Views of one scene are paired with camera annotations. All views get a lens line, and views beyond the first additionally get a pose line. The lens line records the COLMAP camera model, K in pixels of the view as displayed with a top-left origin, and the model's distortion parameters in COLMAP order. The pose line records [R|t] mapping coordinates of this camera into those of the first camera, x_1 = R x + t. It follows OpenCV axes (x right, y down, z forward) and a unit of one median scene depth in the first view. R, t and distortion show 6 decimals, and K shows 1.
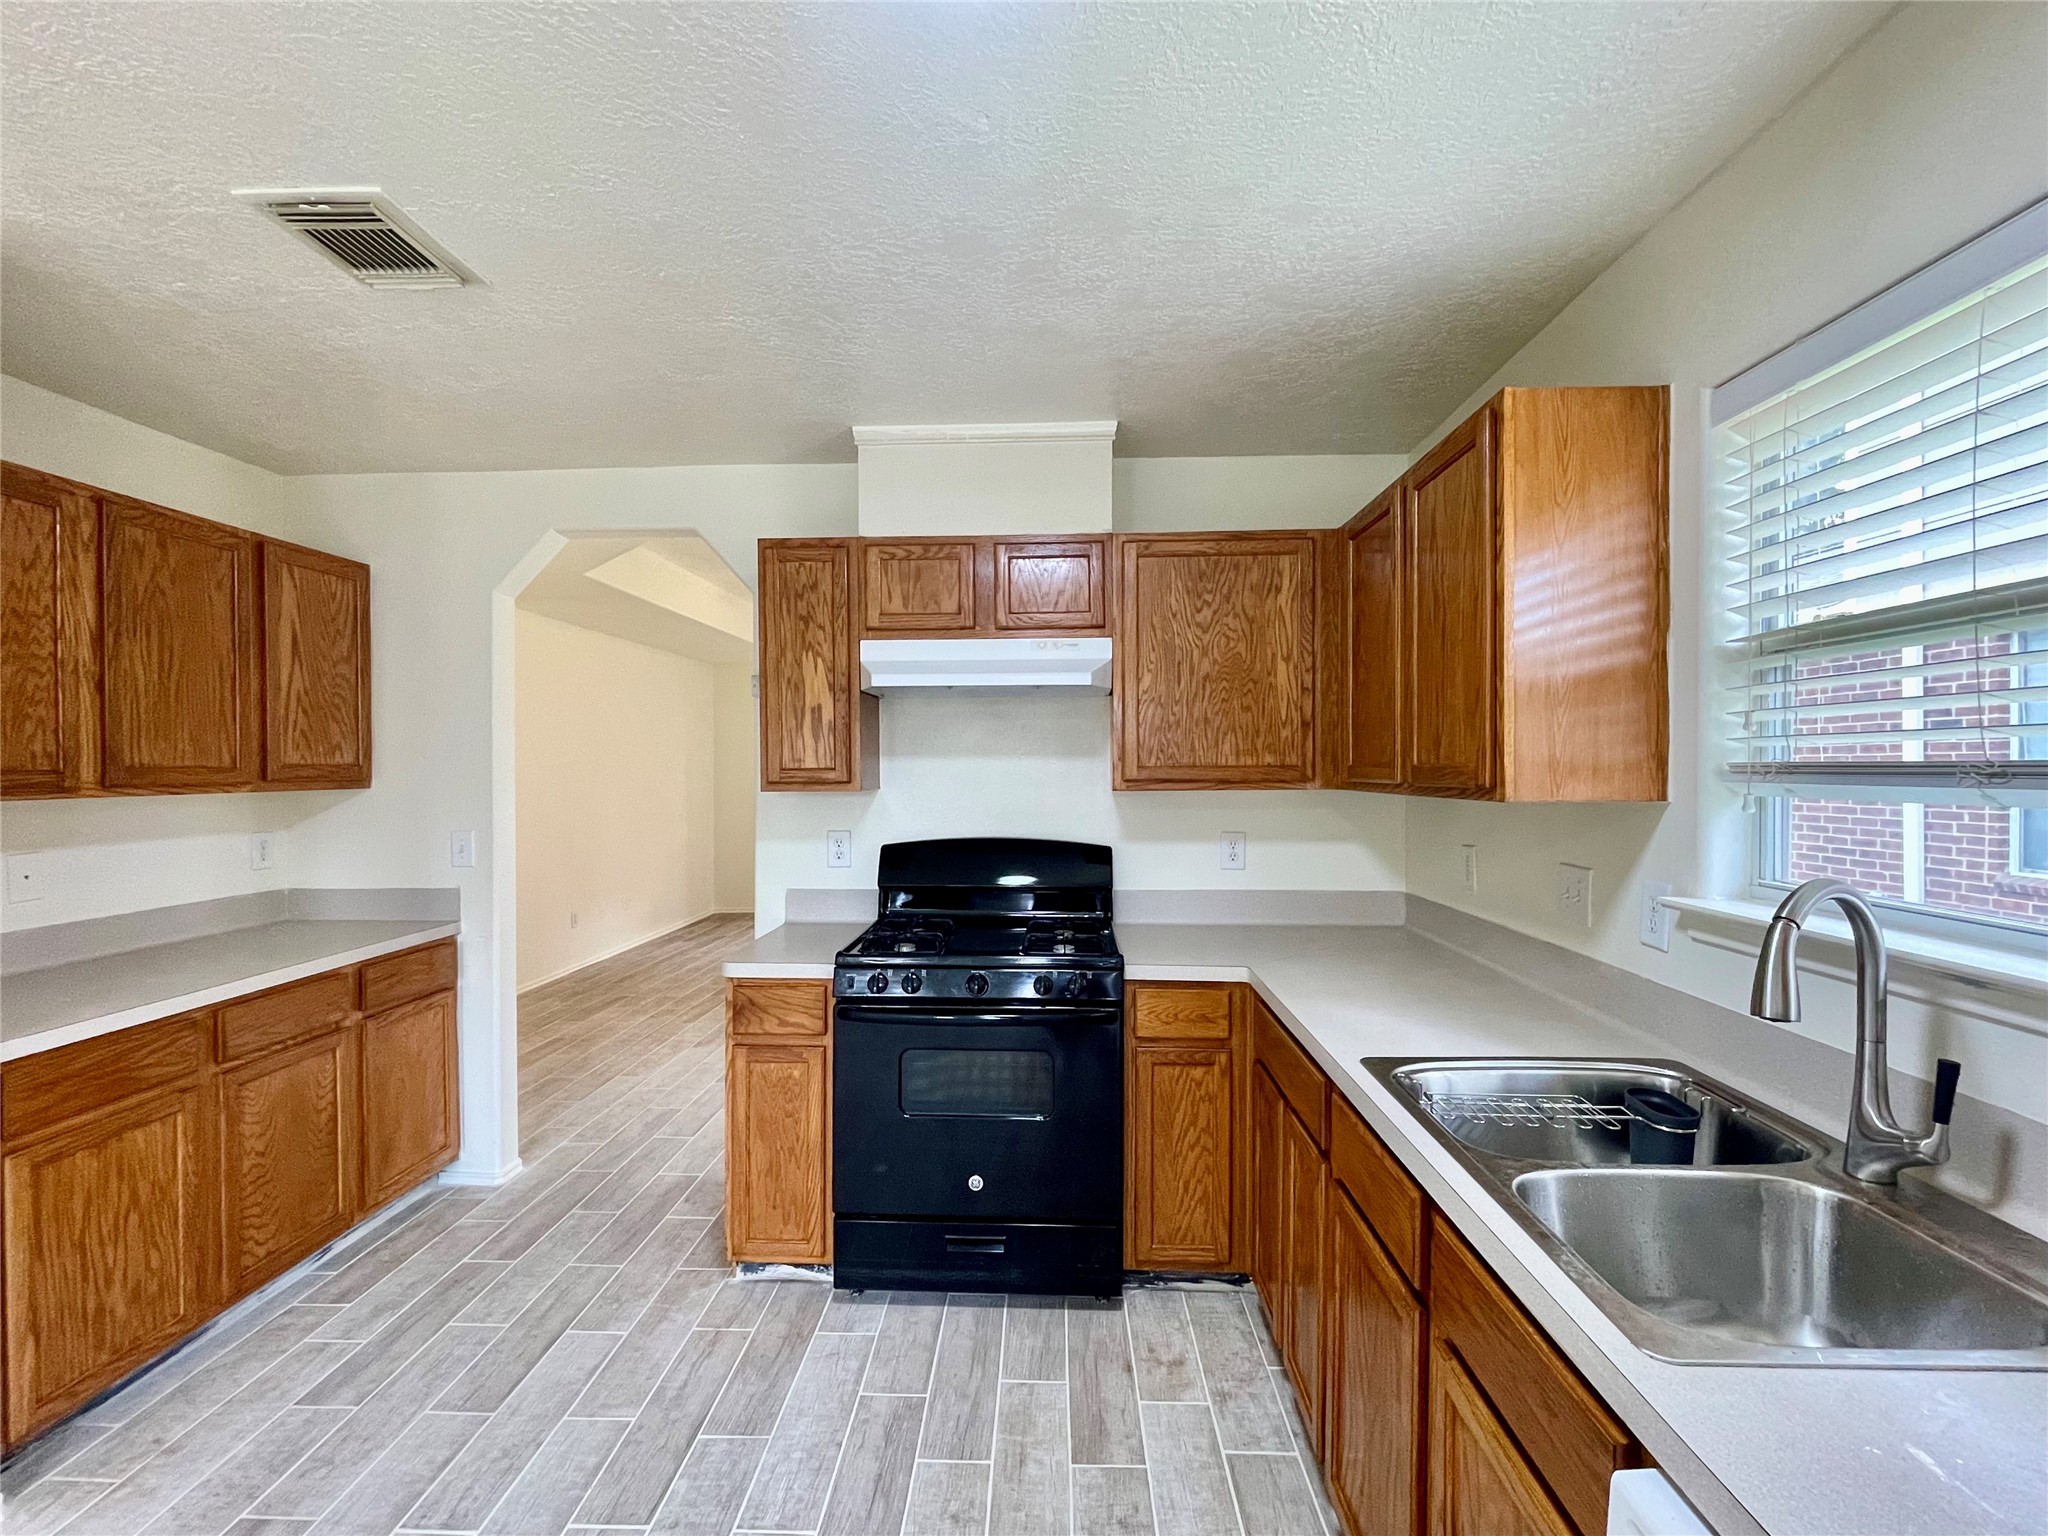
lens RADIAL K [[922.7, 0, 1024.0], [0, 922.7, 768.0], [0, 0, 1]] dist [0.000020, -0.000678]
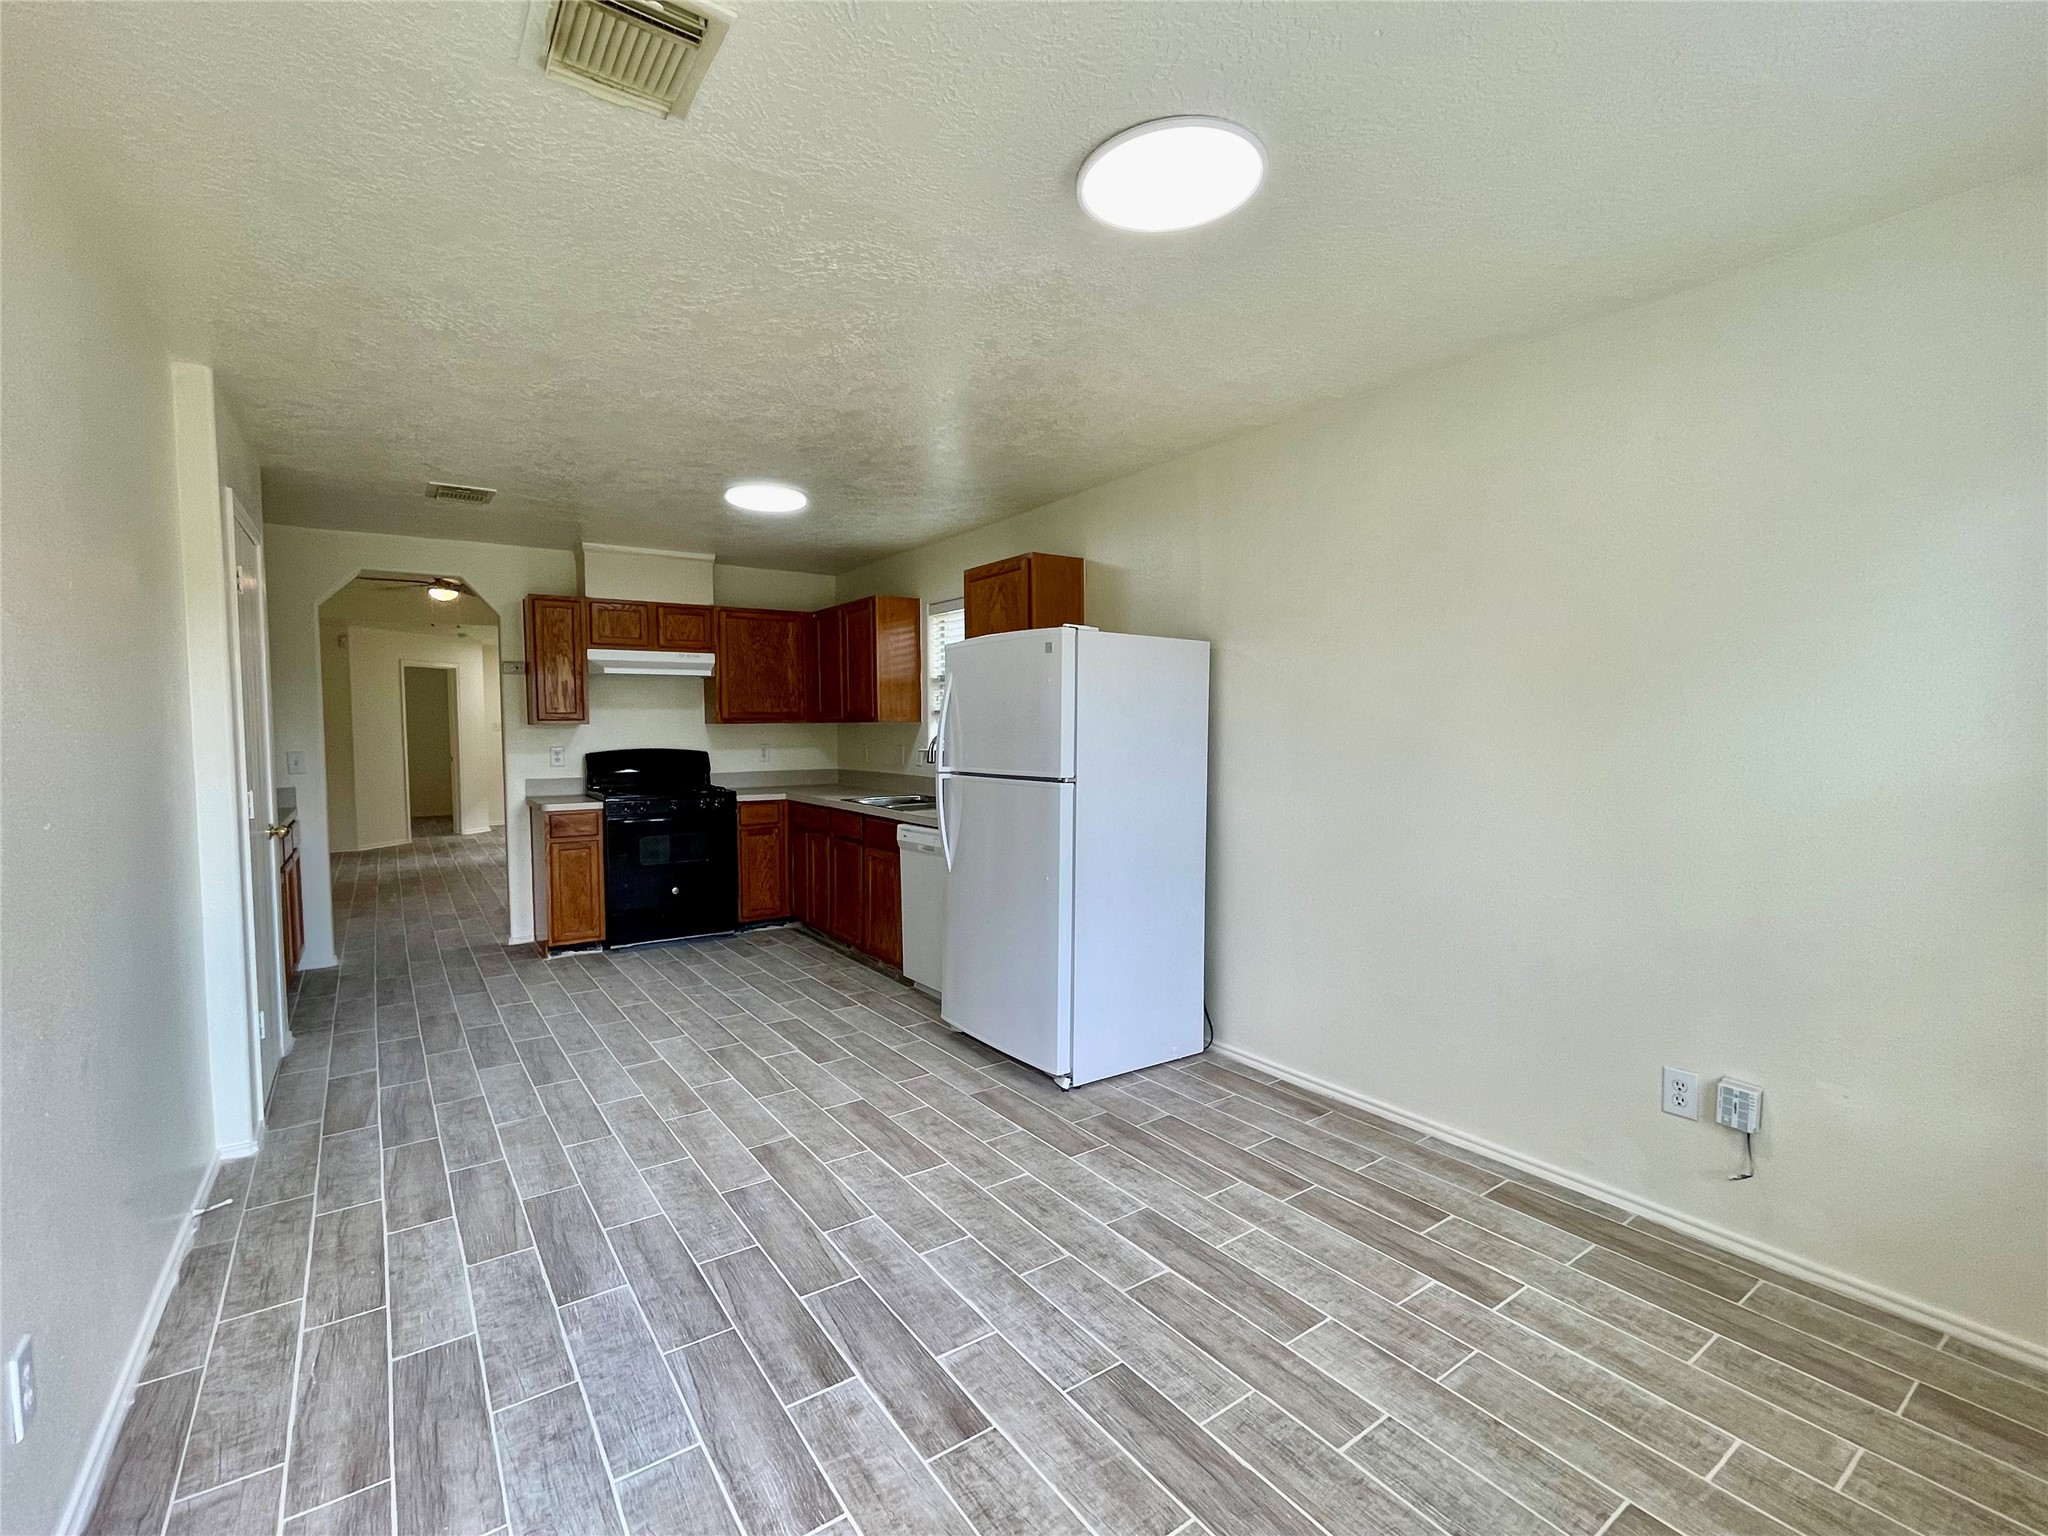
lens RADIAL K [[922.7, 0, 1024.0], [0, 922.7, 768.0], [0, 0, 1]] dist [0.000020, -0.000678]
pose [[0.796756, -0.030423, 0.603535, -0.653330], [0.004287, 0.998991, 0.044698, 0.034877], [-0.604286, -0.033026, 0.796083, -1.199956]]
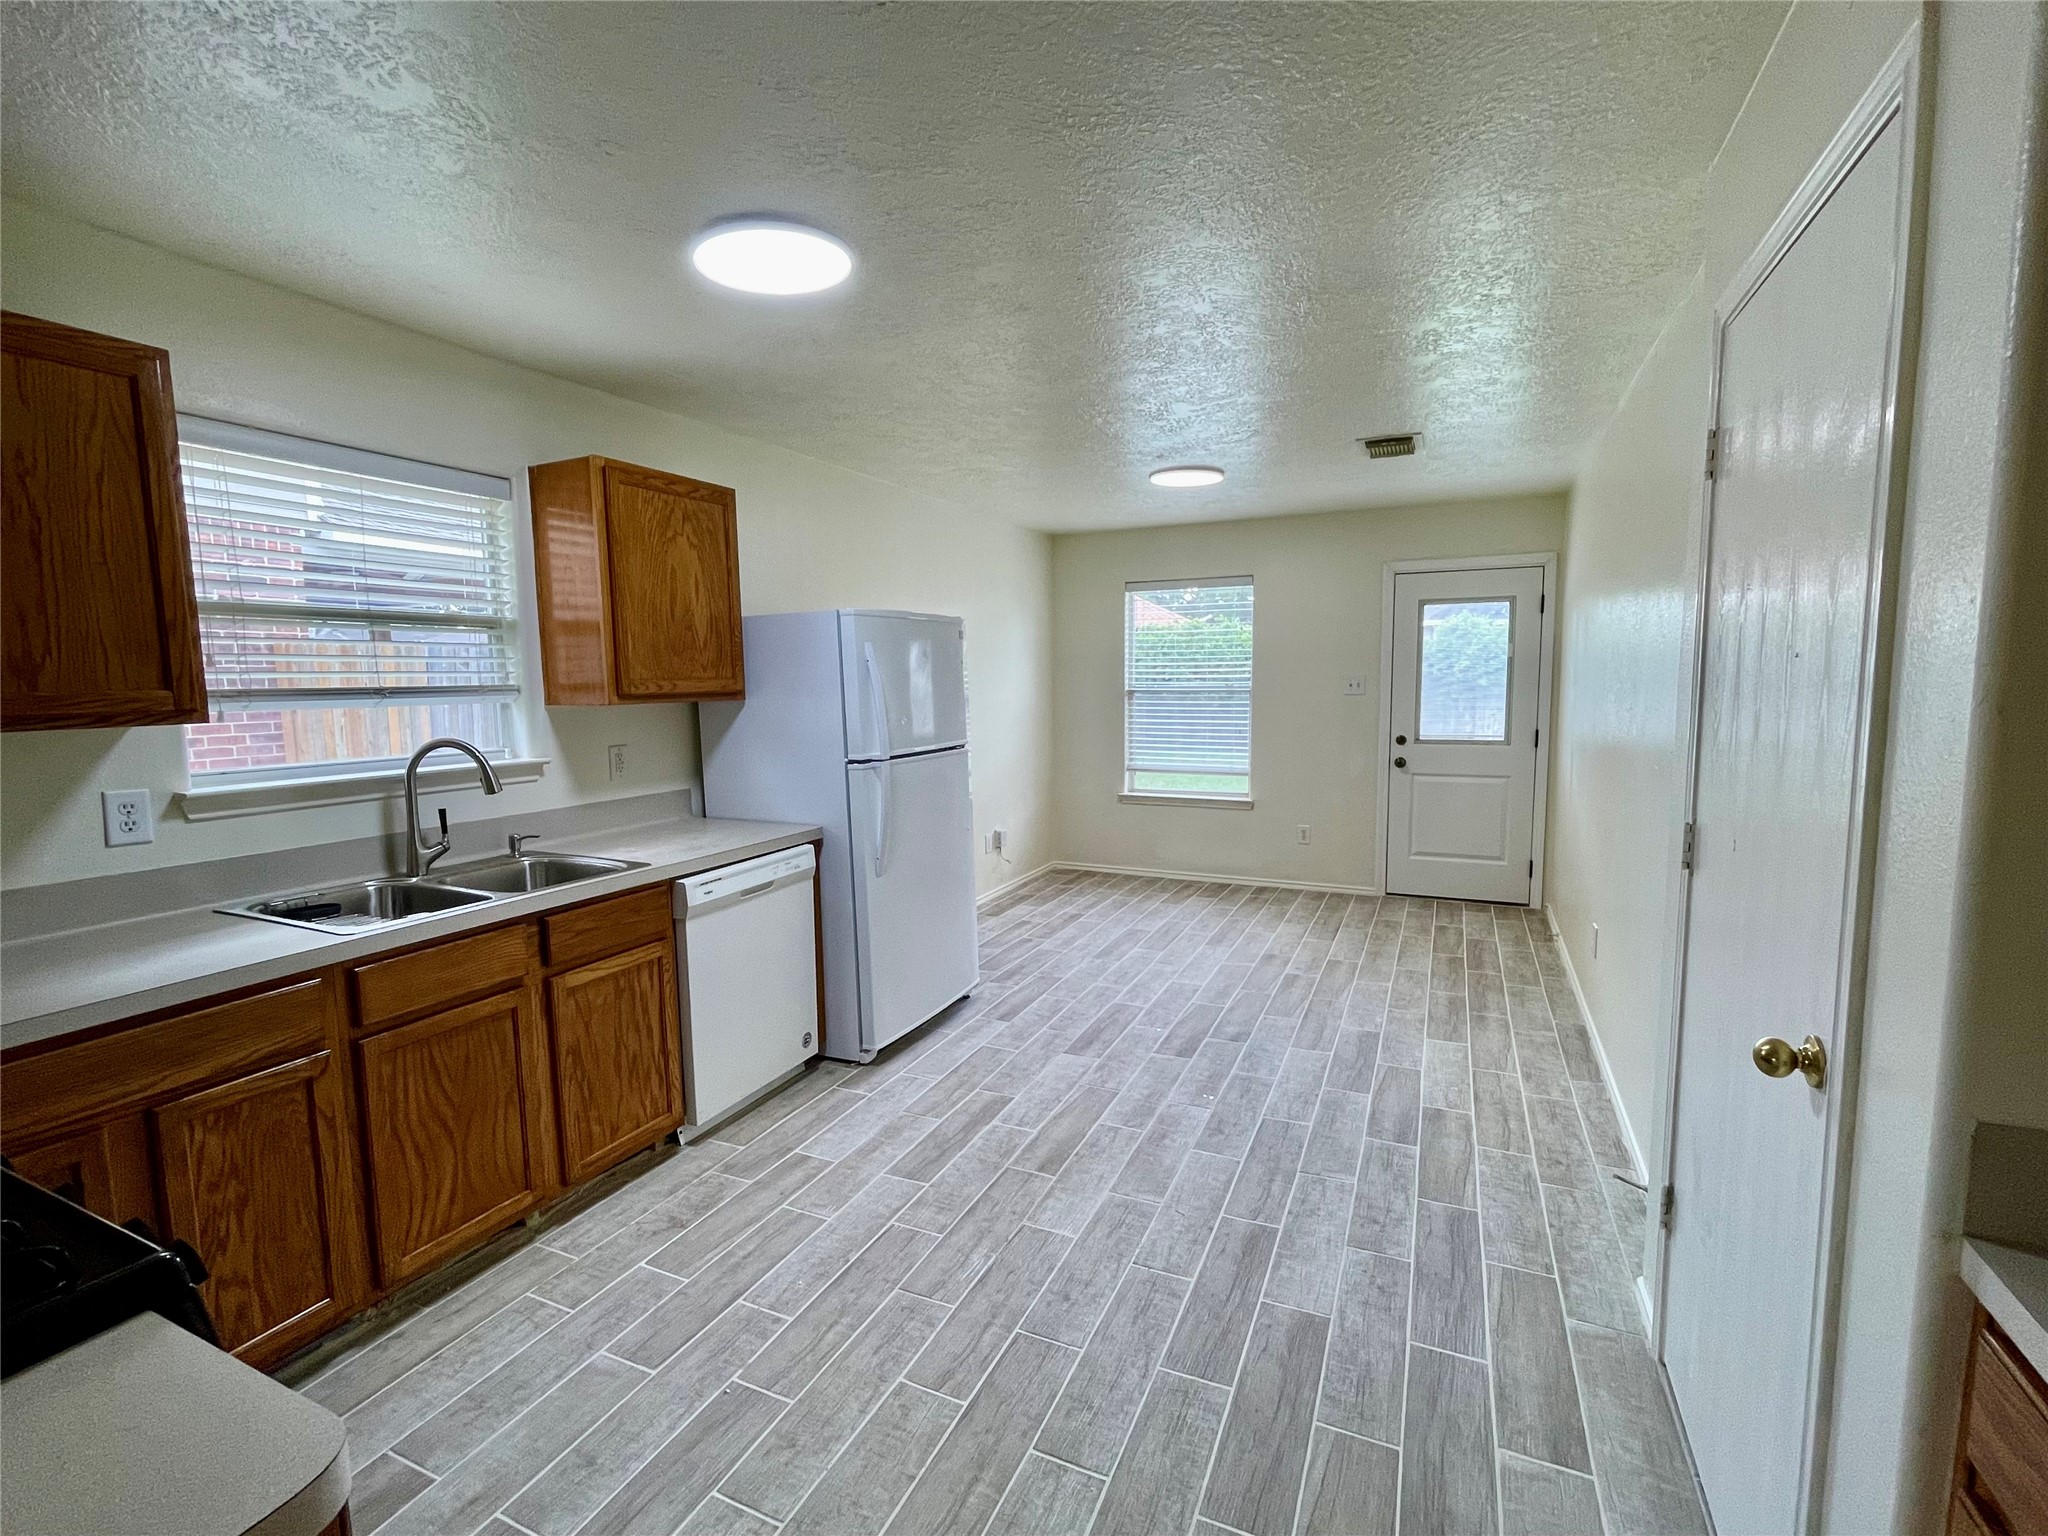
lens RADIAL K [[915.1, 0, 1028.6], [0, 915.1, 767.0], [0, 0, 1]] dist [-0.014733, 0.000038]
pose [[-0.921911, -0.023659, 0.386678, -0.541973], [0.016258, 0.994891, 0.099634, -0.002497], [-0.387060, 0.098140, -0.916817, 1.035769]]
